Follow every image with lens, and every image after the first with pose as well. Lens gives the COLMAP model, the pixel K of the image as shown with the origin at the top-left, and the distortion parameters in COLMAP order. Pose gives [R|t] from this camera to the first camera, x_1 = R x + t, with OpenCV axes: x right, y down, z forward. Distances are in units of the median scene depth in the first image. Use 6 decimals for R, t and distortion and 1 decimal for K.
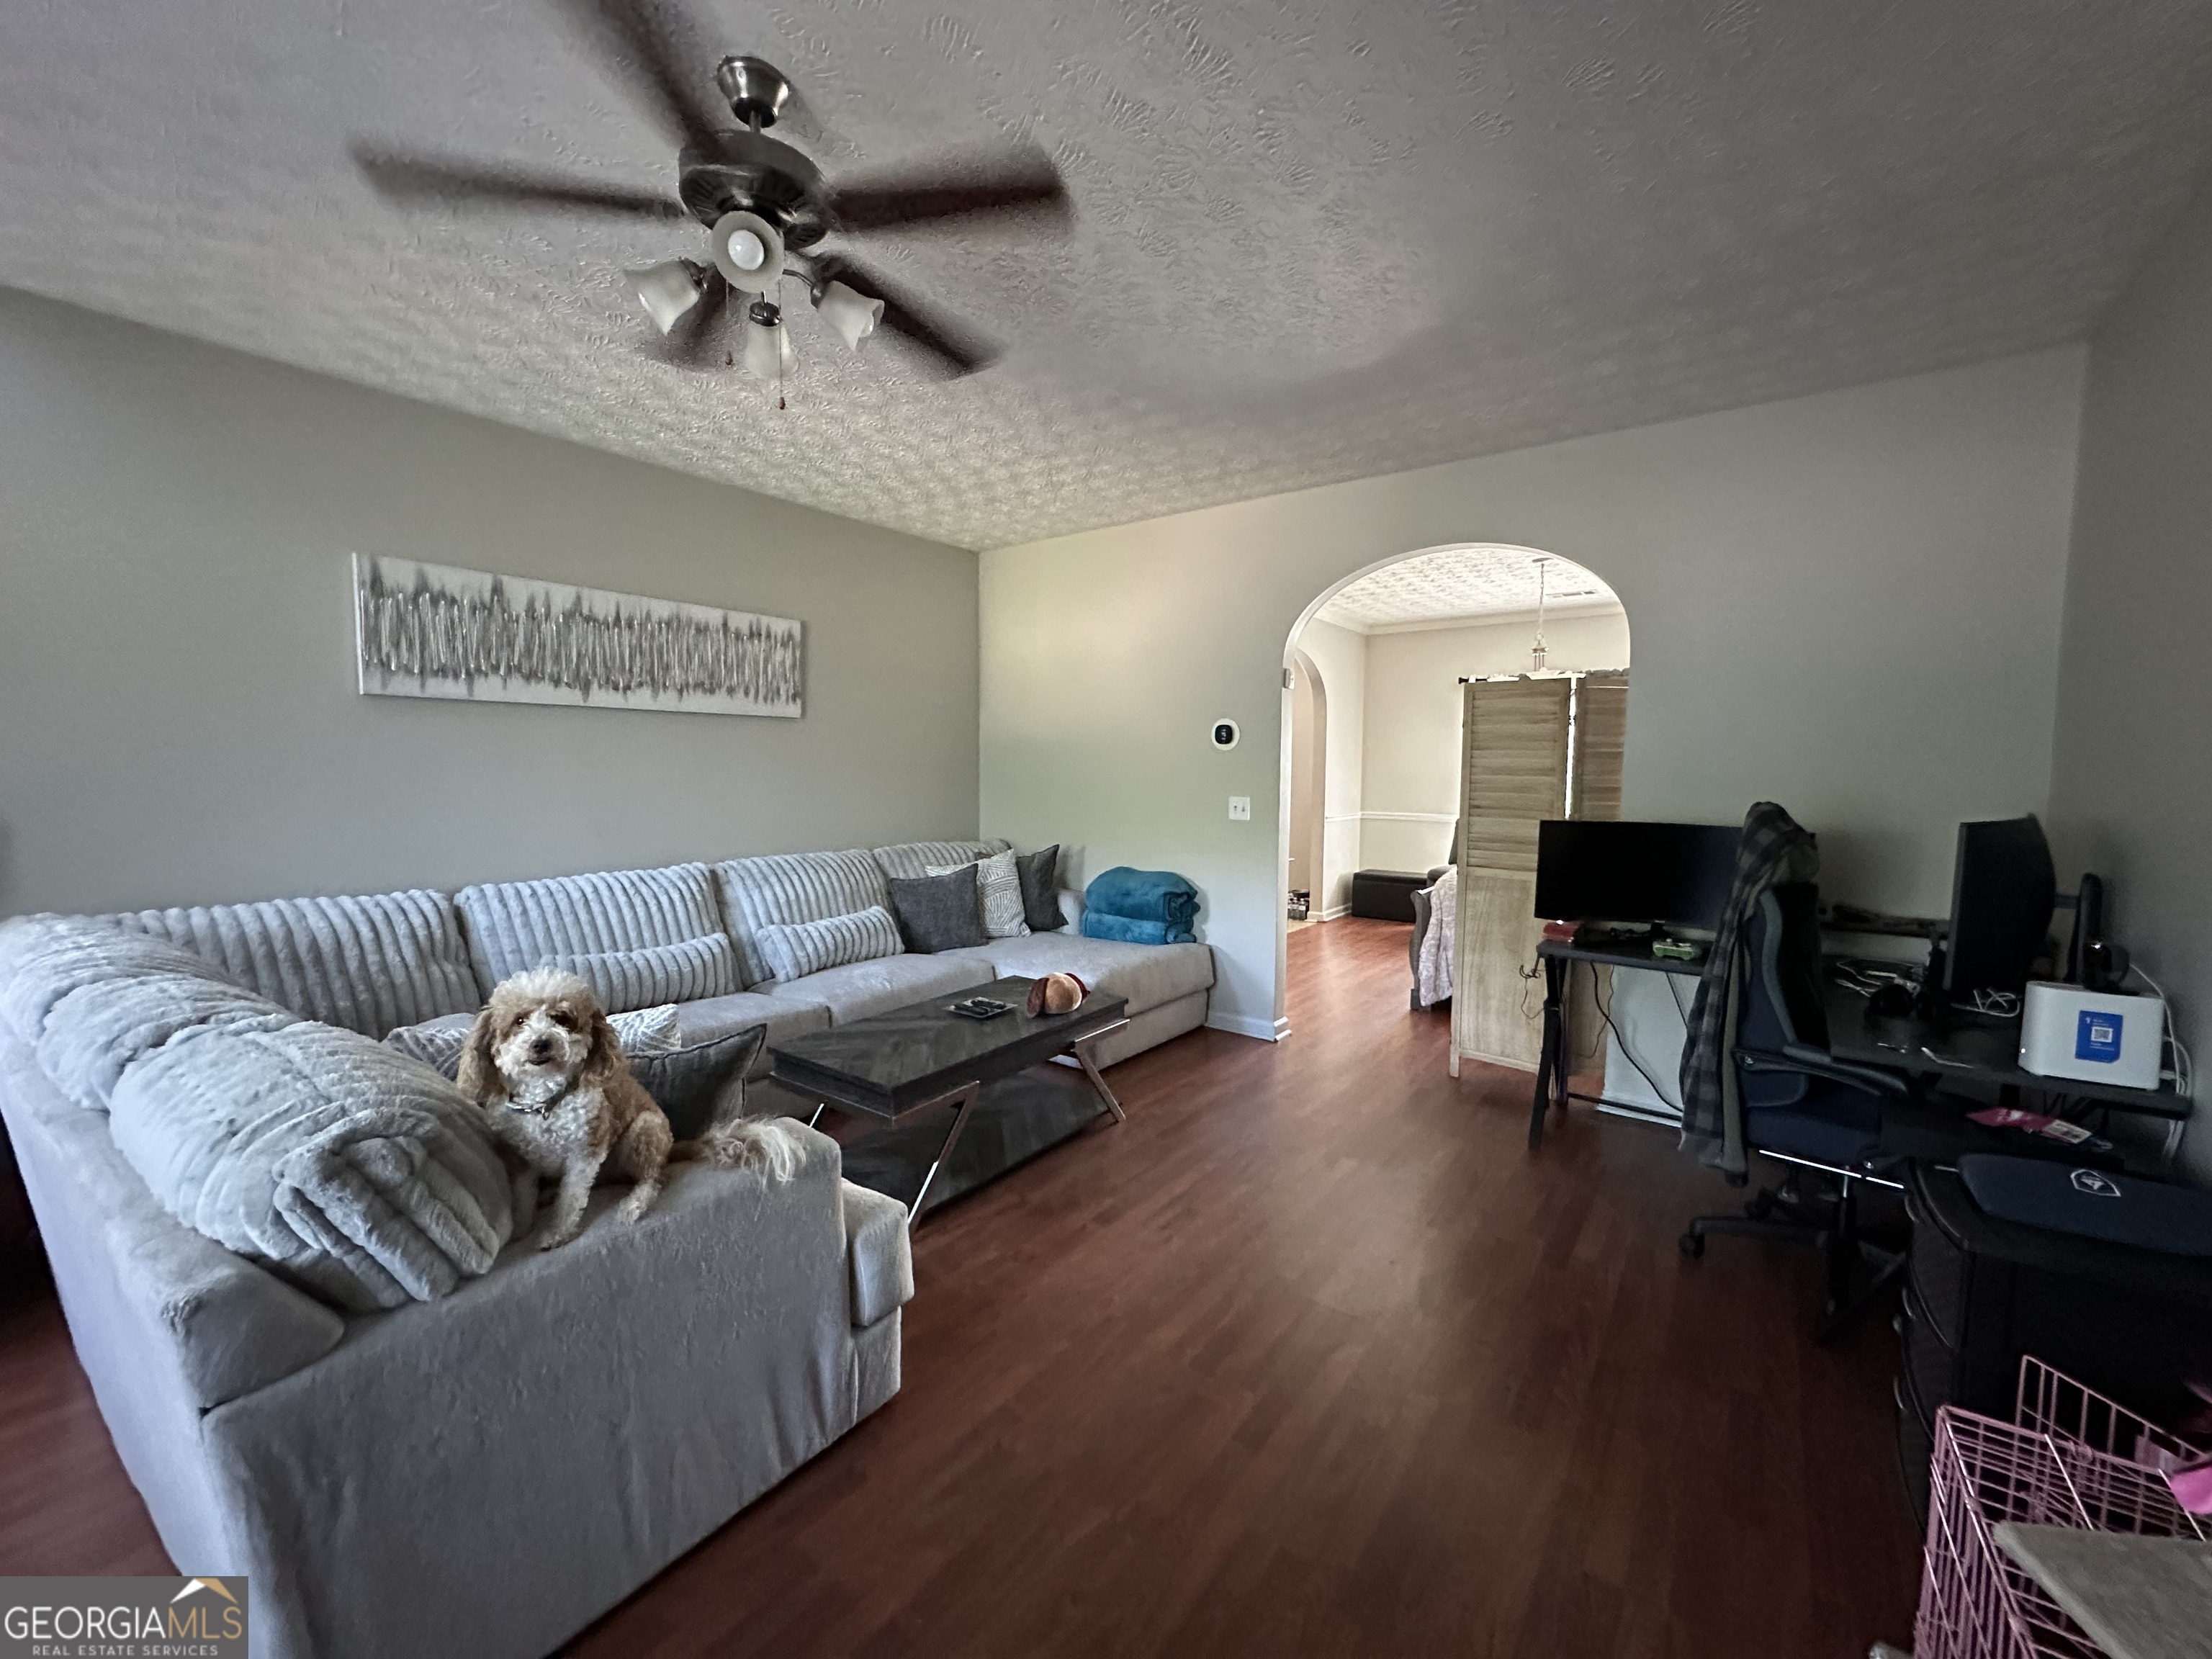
lens RADIAL K [[879.9, 0, 1105.0], [0, 879.9, 826.8], [0, 0, 1]] dist [-0.005599, 0.002027]
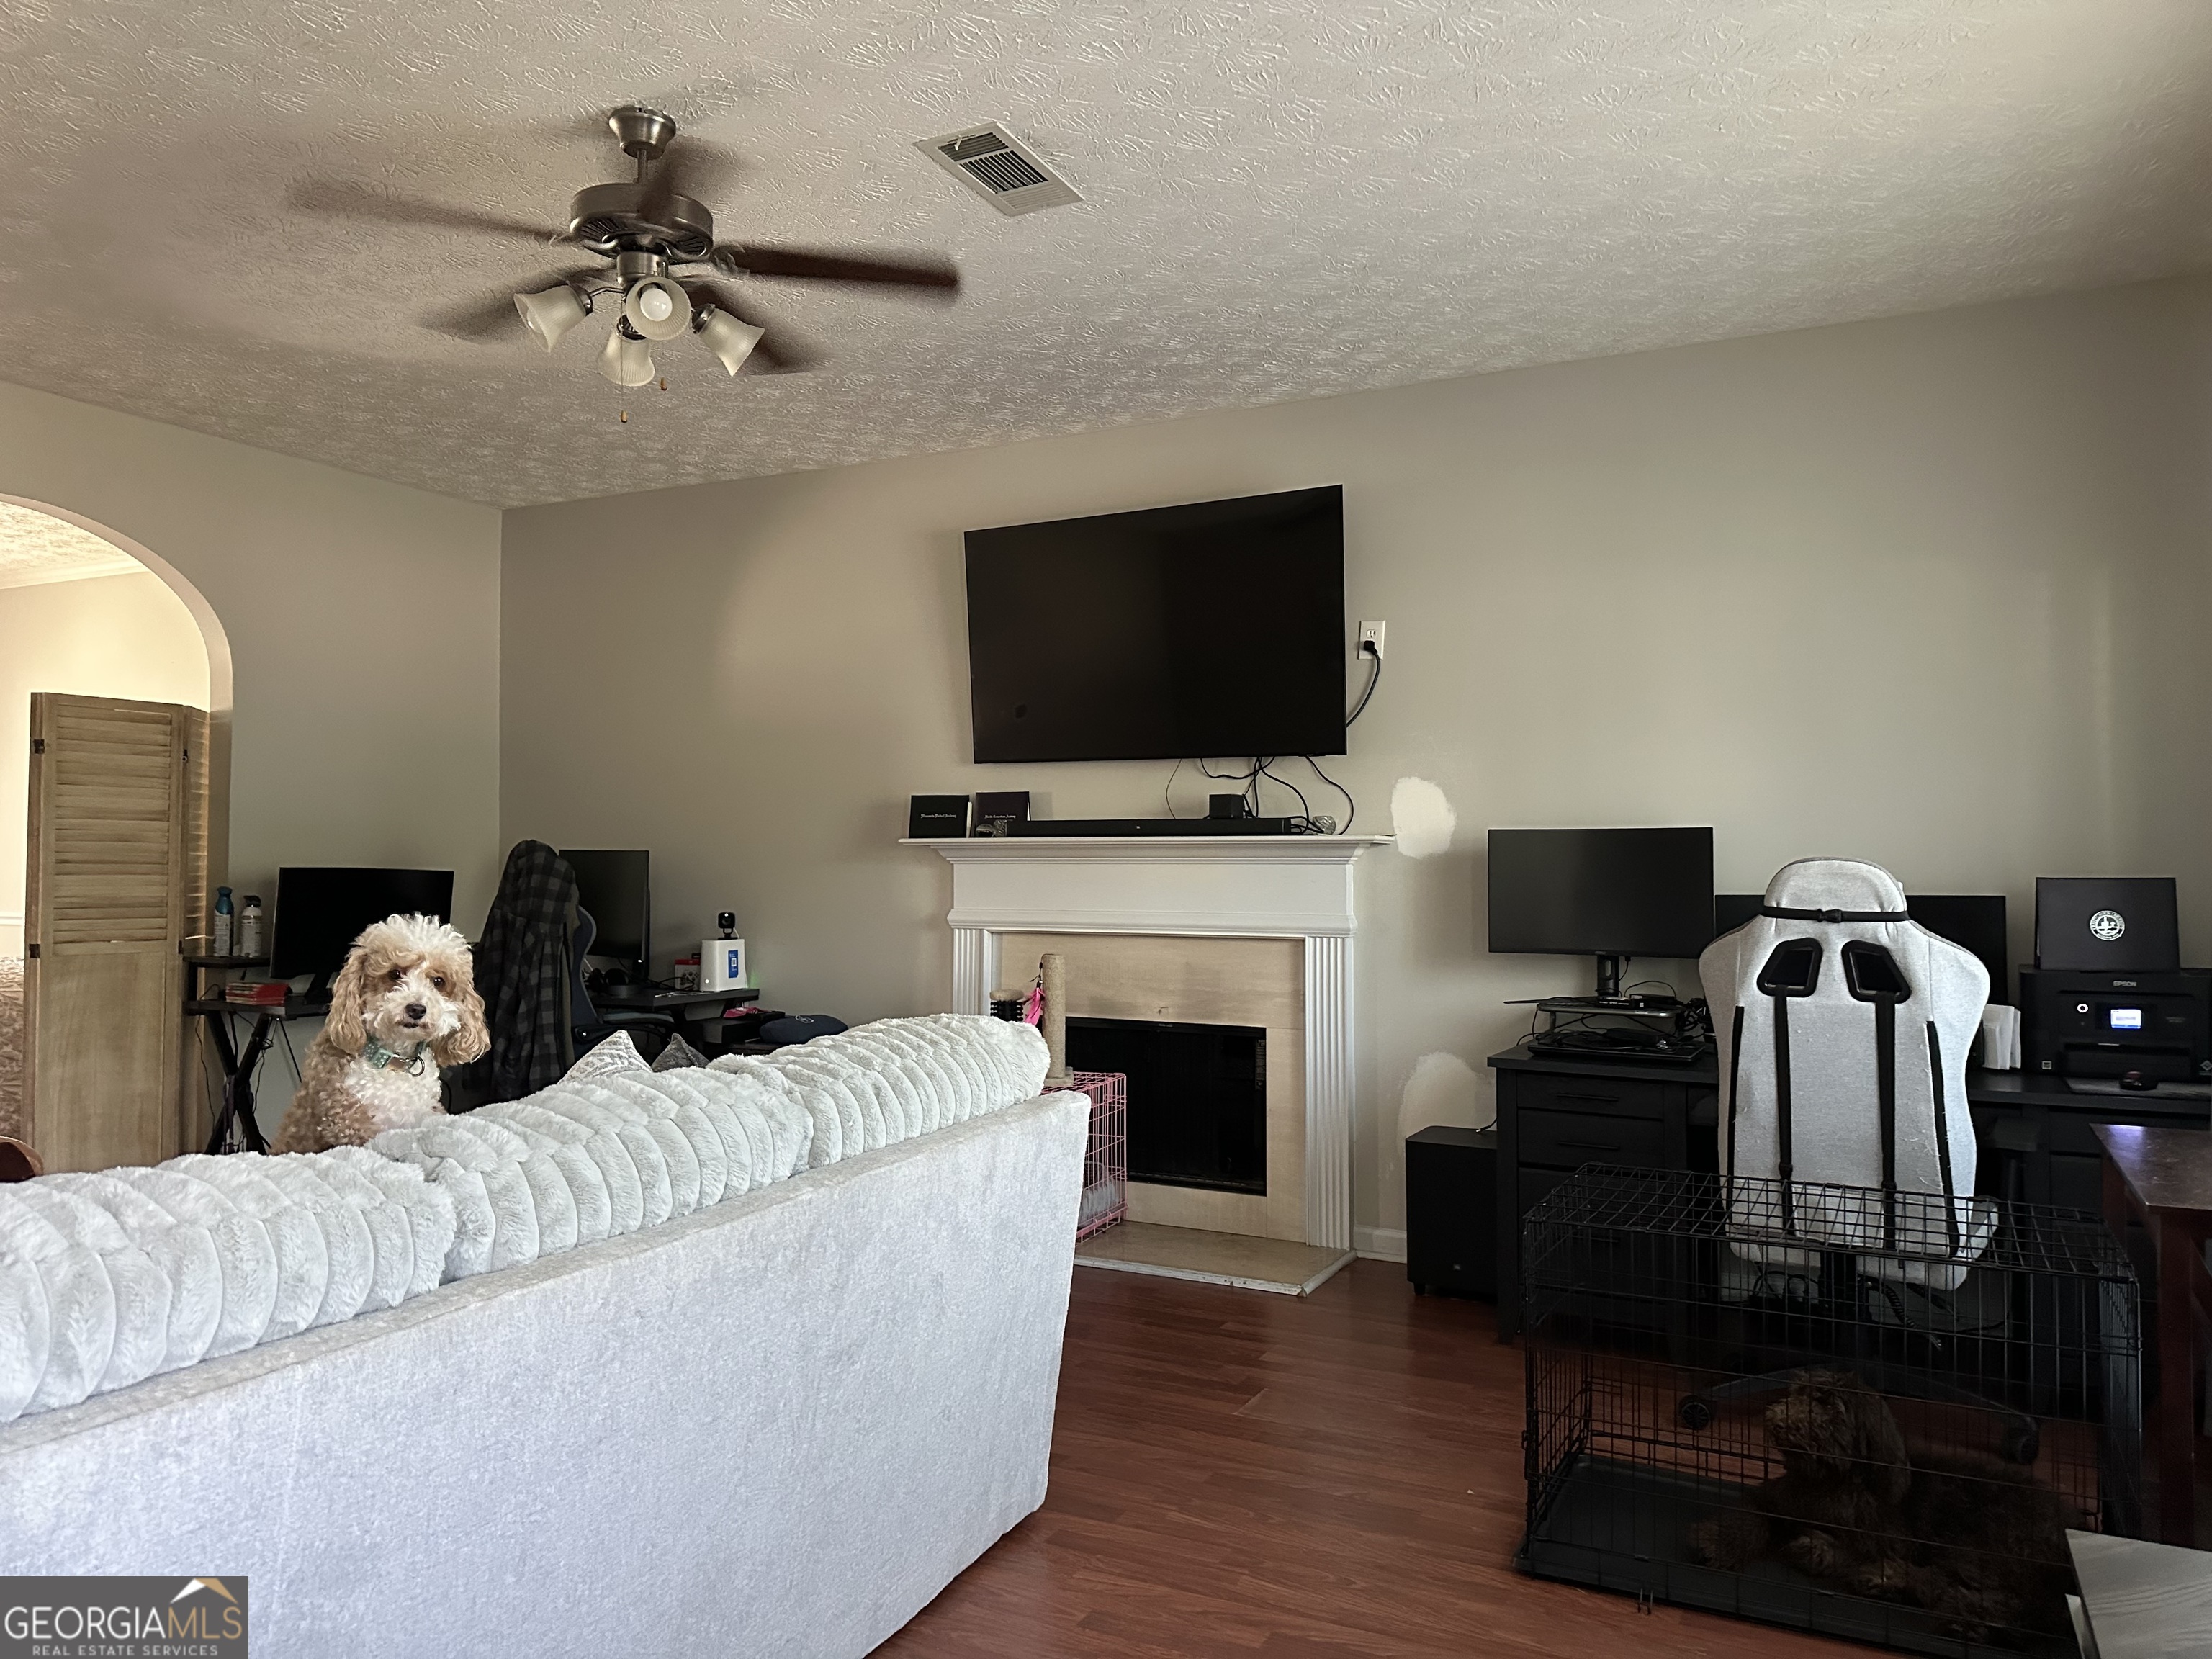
lens RADIAL K [[1549.8, 0, 1116.7], [0, 1549.8, 834.5], [0, 0, 1]] dist [0.044782, -0.052463]
pose [[-0.195705, 0.015238, 0.980544, -1.019955], [0.065840, 0.997827, -0.002366, 0.015216], [-0.978450, 0.064096, -0.196283, 0.392851]]
